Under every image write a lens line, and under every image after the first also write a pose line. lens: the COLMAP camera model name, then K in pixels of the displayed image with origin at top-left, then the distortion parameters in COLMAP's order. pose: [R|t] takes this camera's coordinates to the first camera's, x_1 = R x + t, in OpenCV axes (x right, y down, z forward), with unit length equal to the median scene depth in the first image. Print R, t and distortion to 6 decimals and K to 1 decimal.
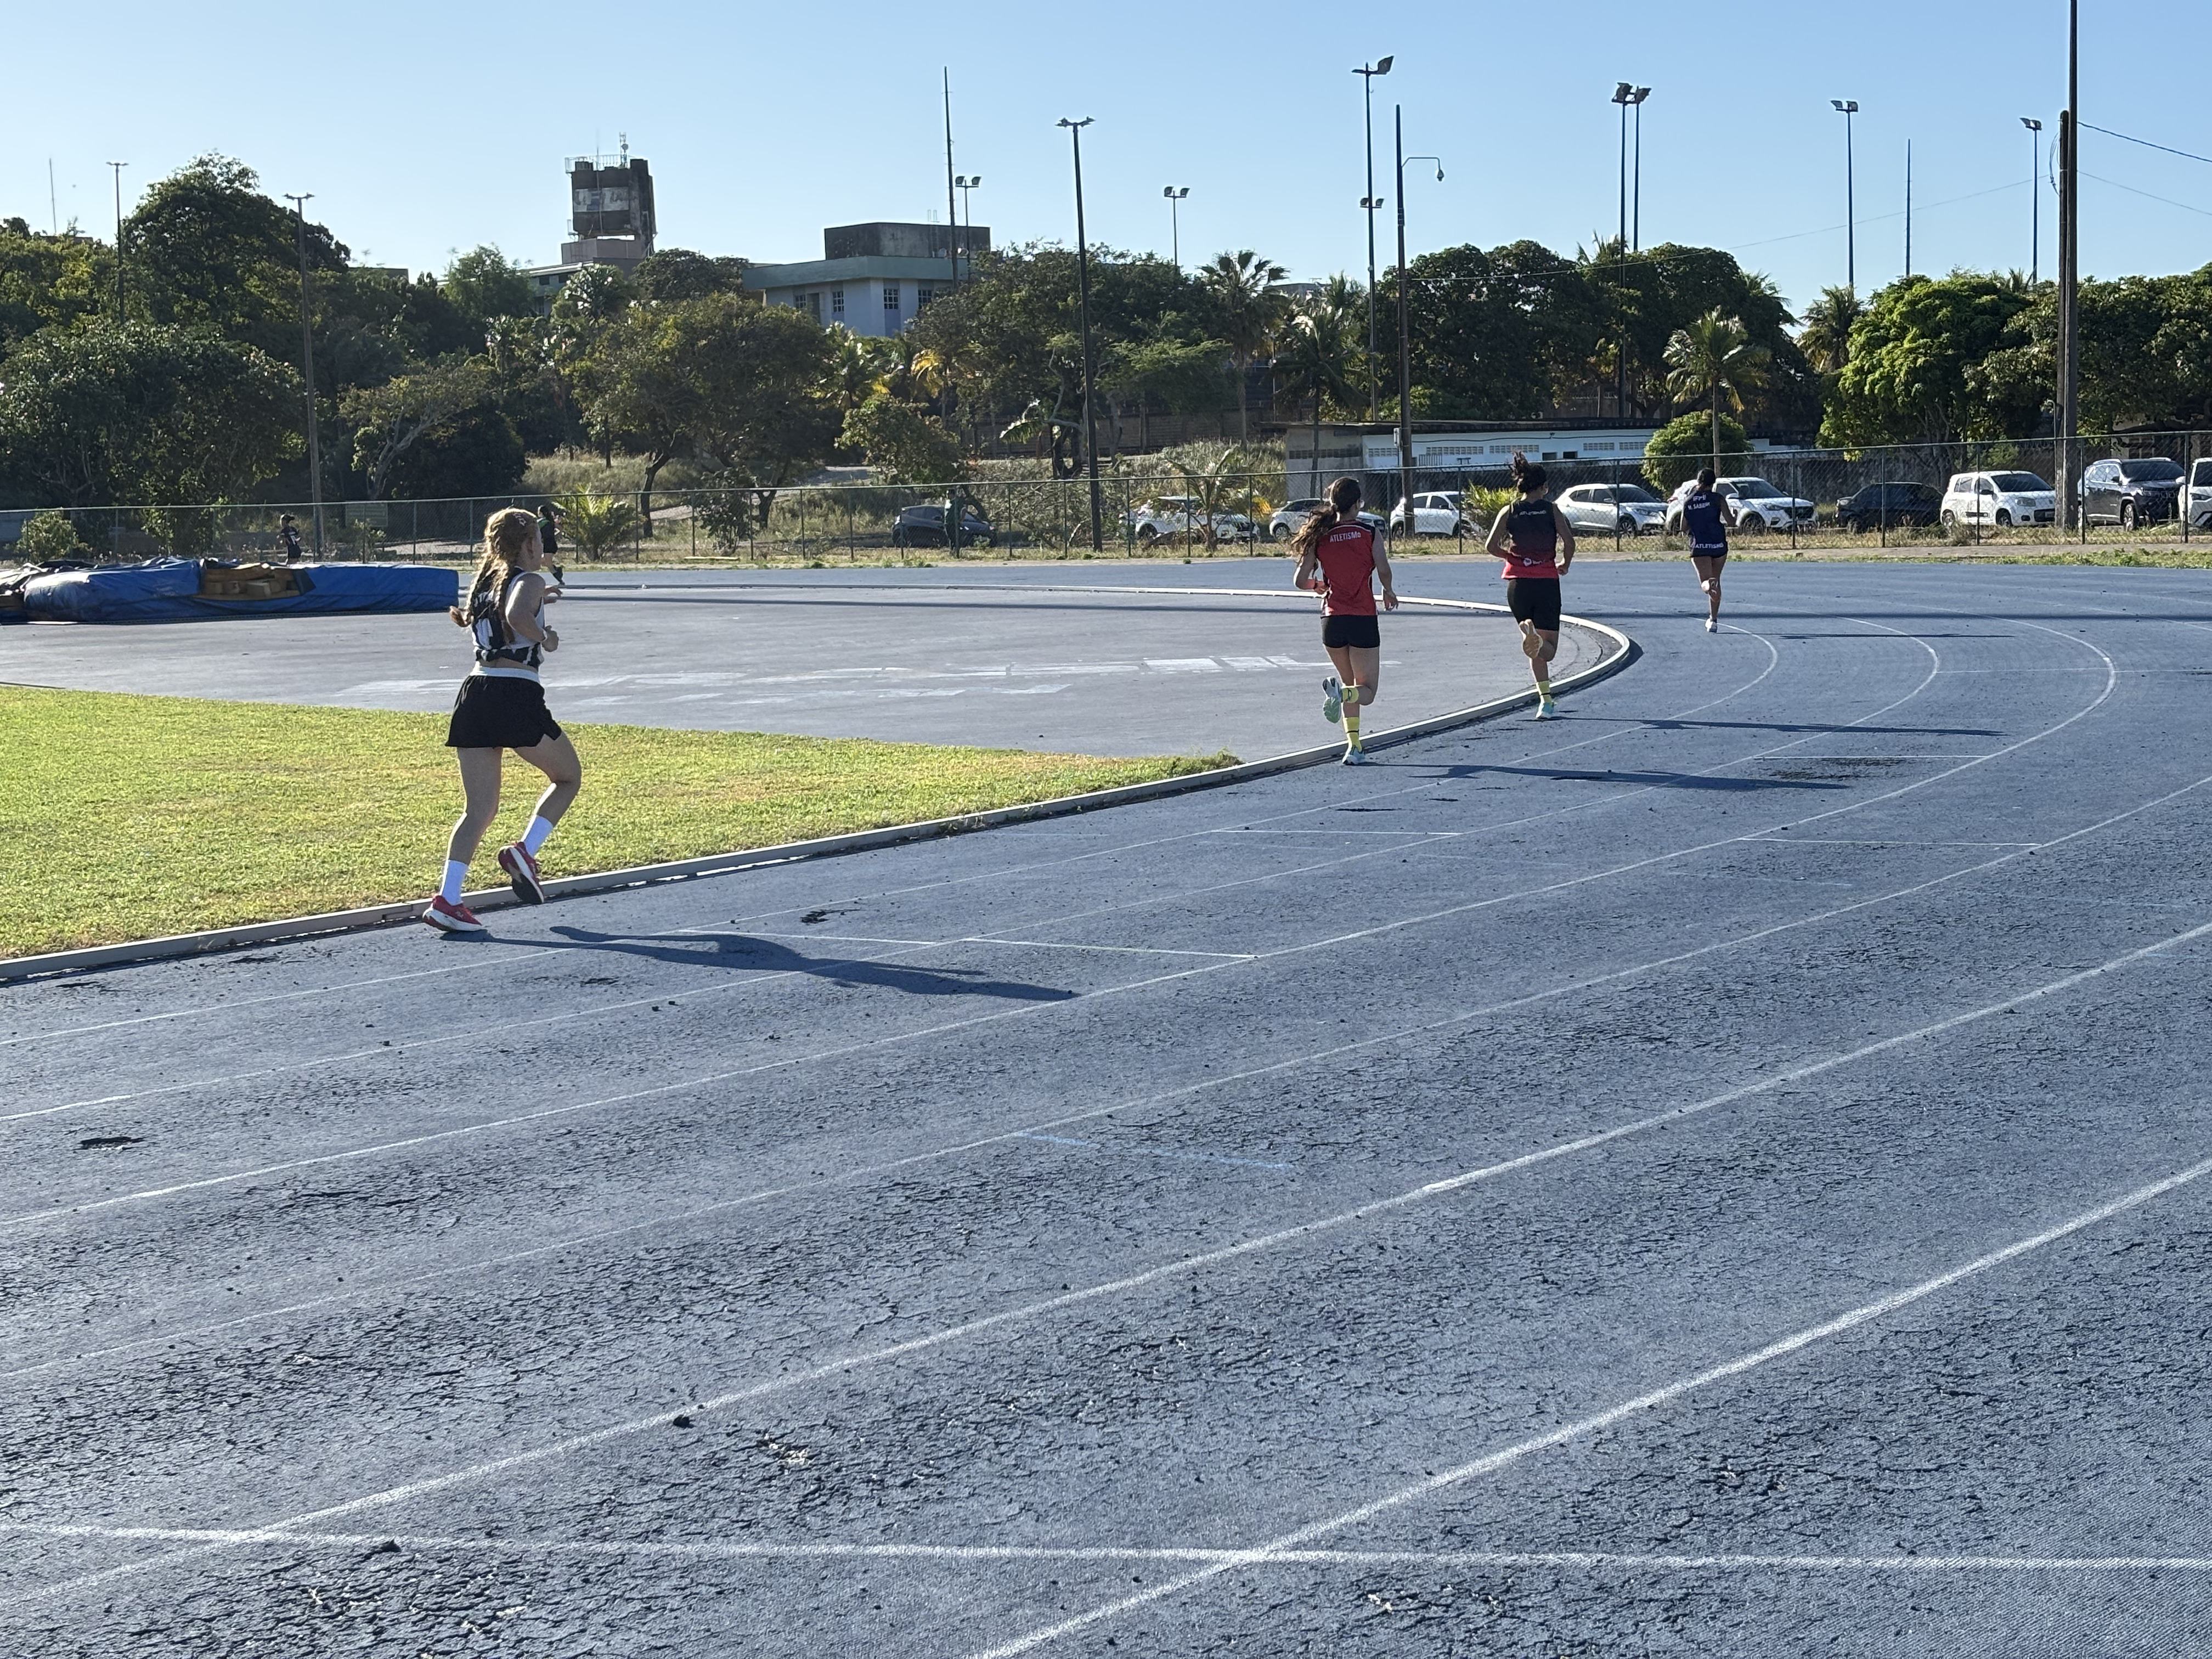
lens RADIAL K [[3317.2, 0, 1108.6], [0, 3317.2, 830.6], [0, 0, 1]] dist [0.121926, 0.000000]
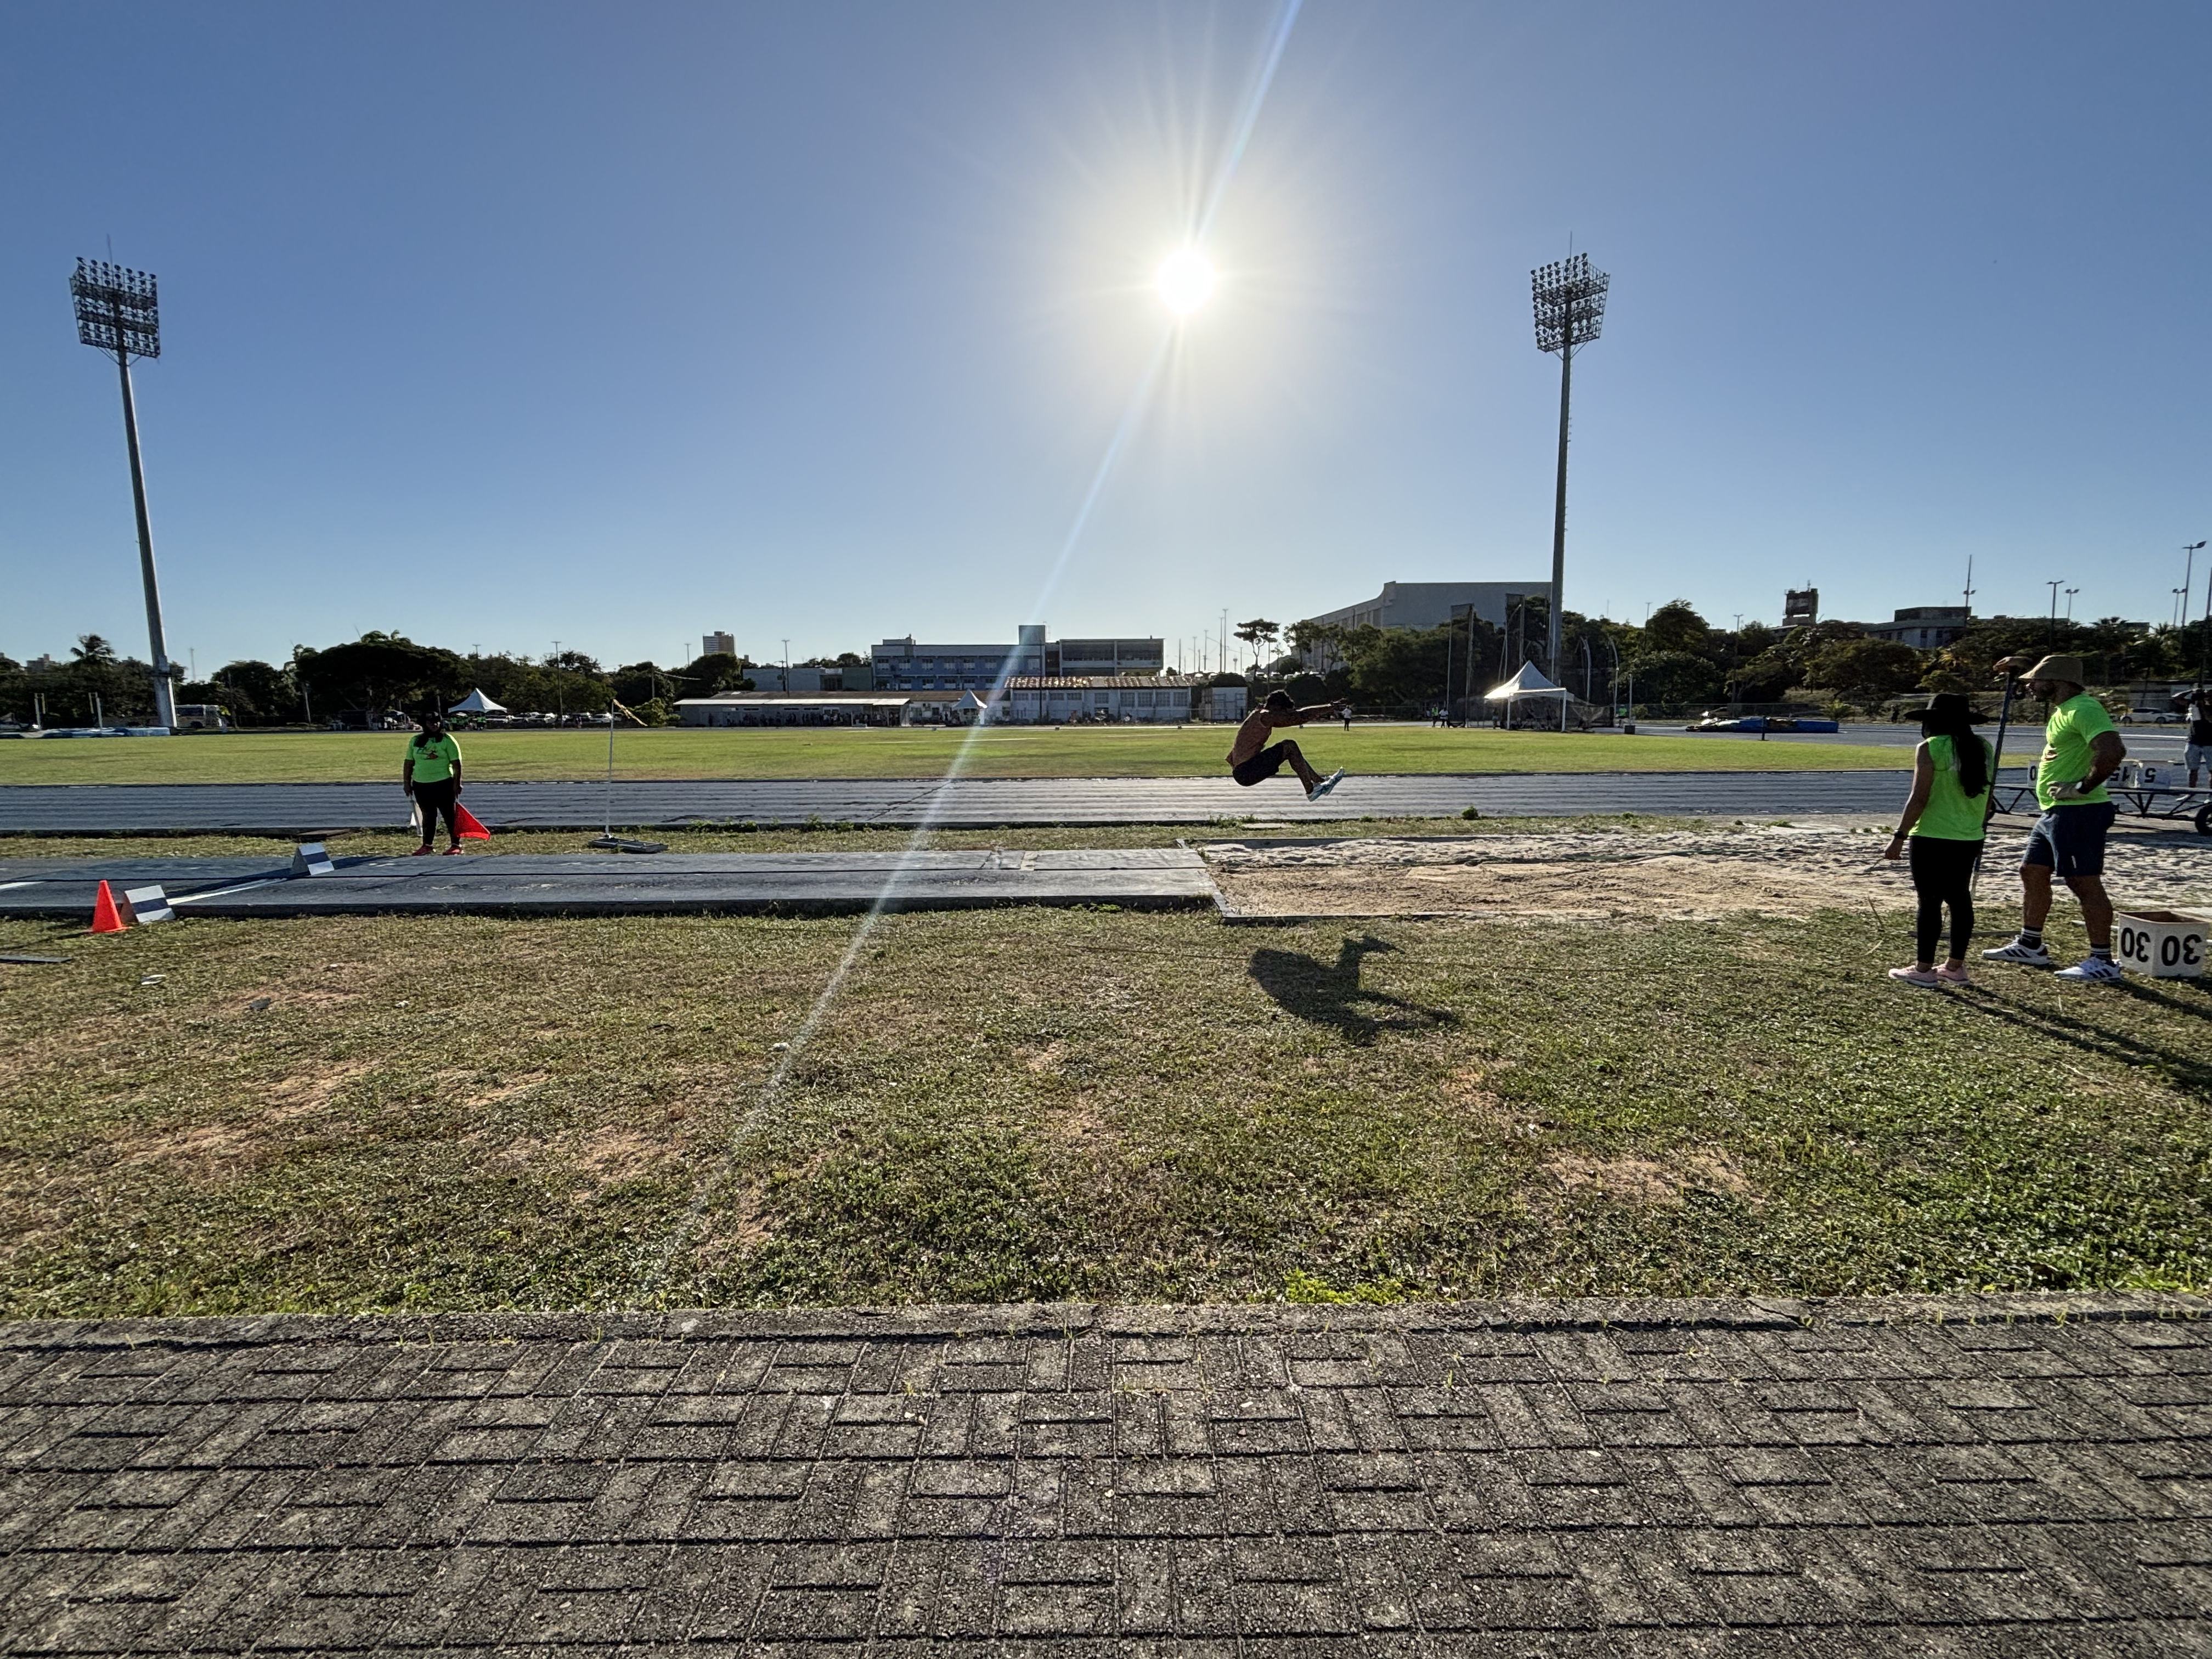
lens RADIAL K [[1000.1, 0, 1093.3], [0, 1000.1, 829.8], [0, 0, 1]] dist [-0.011021, 0.002938]
pose [[0.745076, 0.099260, -0.659552, -0.023856], [-0.078769, 0.995039, 0.060767, 0.012977], [0.662312, 0.006677, 0.749198, -0.128930]]
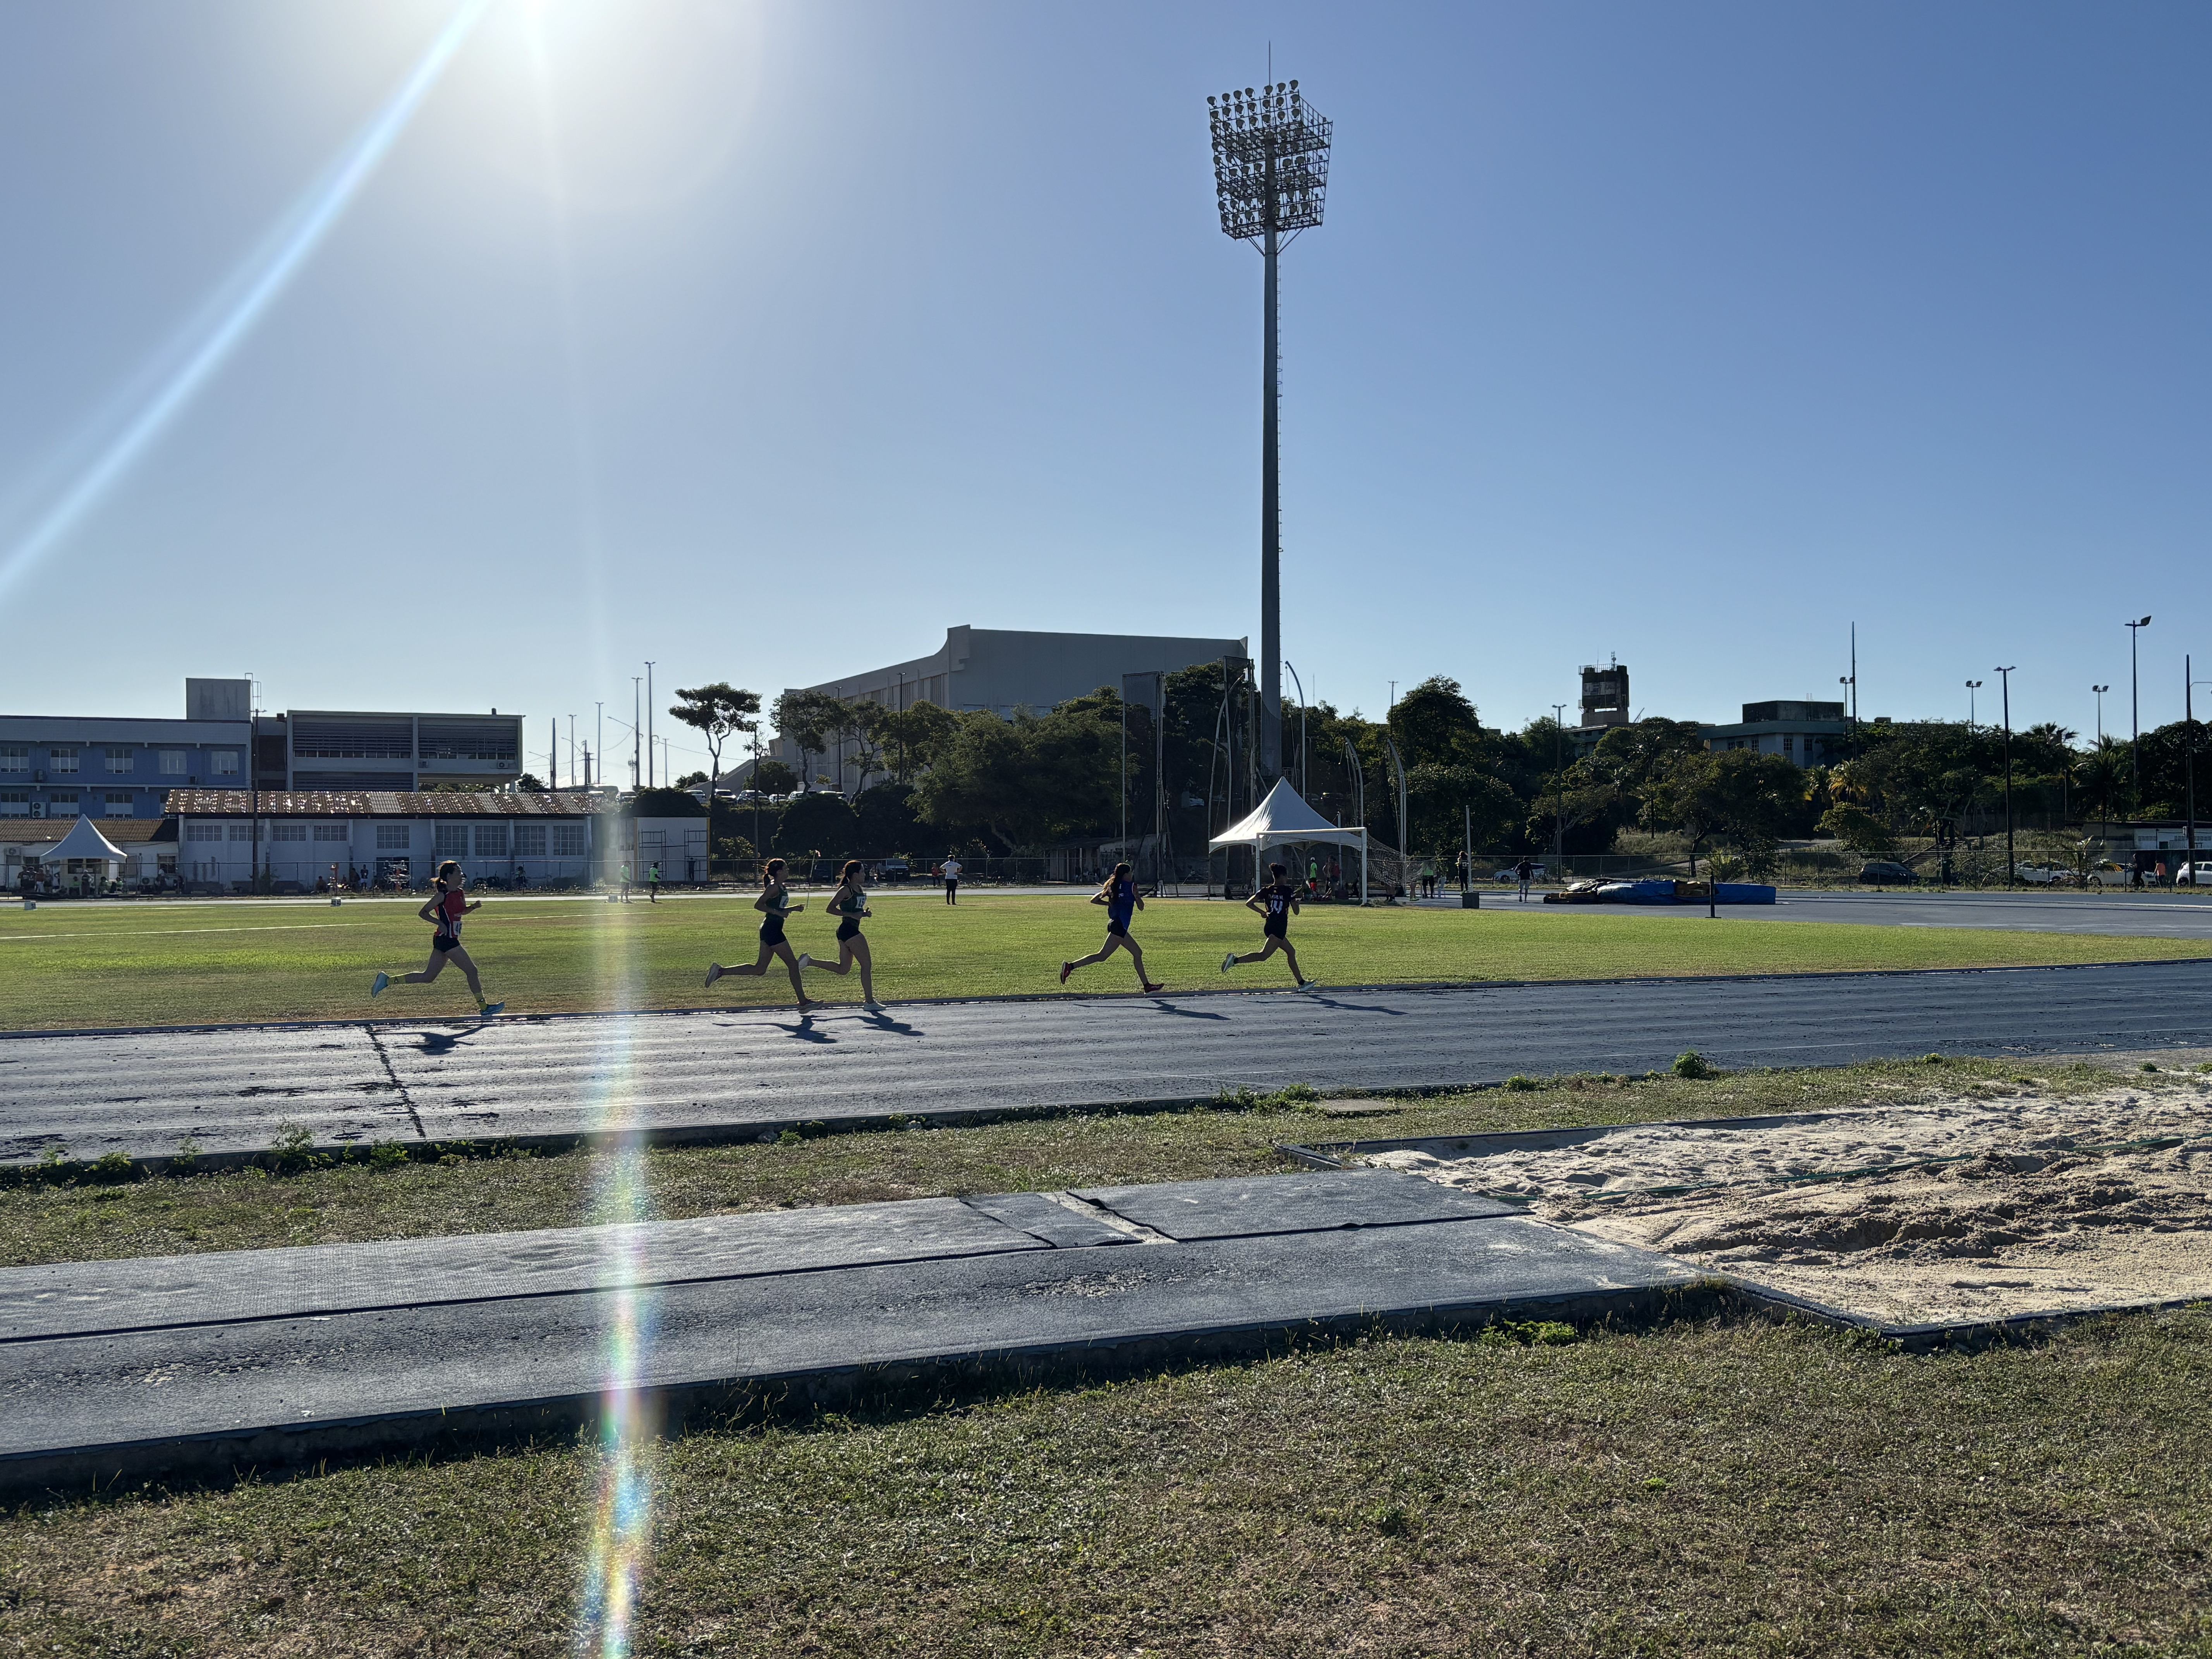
lens RADIAL K [[1989.1, 0, 1100.0], [0, 1989.1, 849.1], [0, 0, 1]] dist [0.055398, -0.024720]
pose [[0.937205, 0.020210, -0.348193, -0.047382], [-0.055183, 0.994337, -0.090818, 0.014010], [0.344386, 0.104330, 0.933013, -0.133290]]
